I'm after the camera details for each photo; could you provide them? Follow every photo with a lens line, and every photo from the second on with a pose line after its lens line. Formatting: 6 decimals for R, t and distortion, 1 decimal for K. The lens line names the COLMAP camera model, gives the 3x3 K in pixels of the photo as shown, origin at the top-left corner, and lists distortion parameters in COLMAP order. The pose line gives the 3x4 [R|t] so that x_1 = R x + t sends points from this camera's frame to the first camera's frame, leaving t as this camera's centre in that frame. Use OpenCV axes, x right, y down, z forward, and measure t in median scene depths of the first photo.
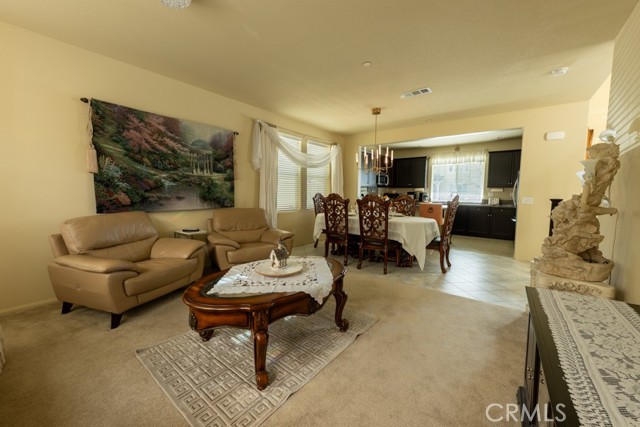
lens RADIAL K [[252.5, 0, 318.8], [0, 252.5, 211.6], [0, 0, 1]] dist [-0.000058, -0.000047]
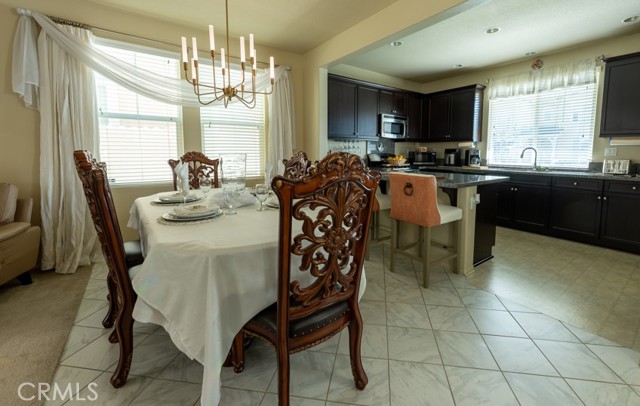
lens RADIAL K [[279.0, 0, 321.7], [0, 279.0, 176.6], [0, 0, 1]] dist [-0.002844, -0.000454]
pose [[0.965243, 0.013838, -0.260988, 0.613989], [-0.010813, 0.999857, 0.013023, -0.046866], [0.261131, -0.009748, 0.965254, 0.740864]]
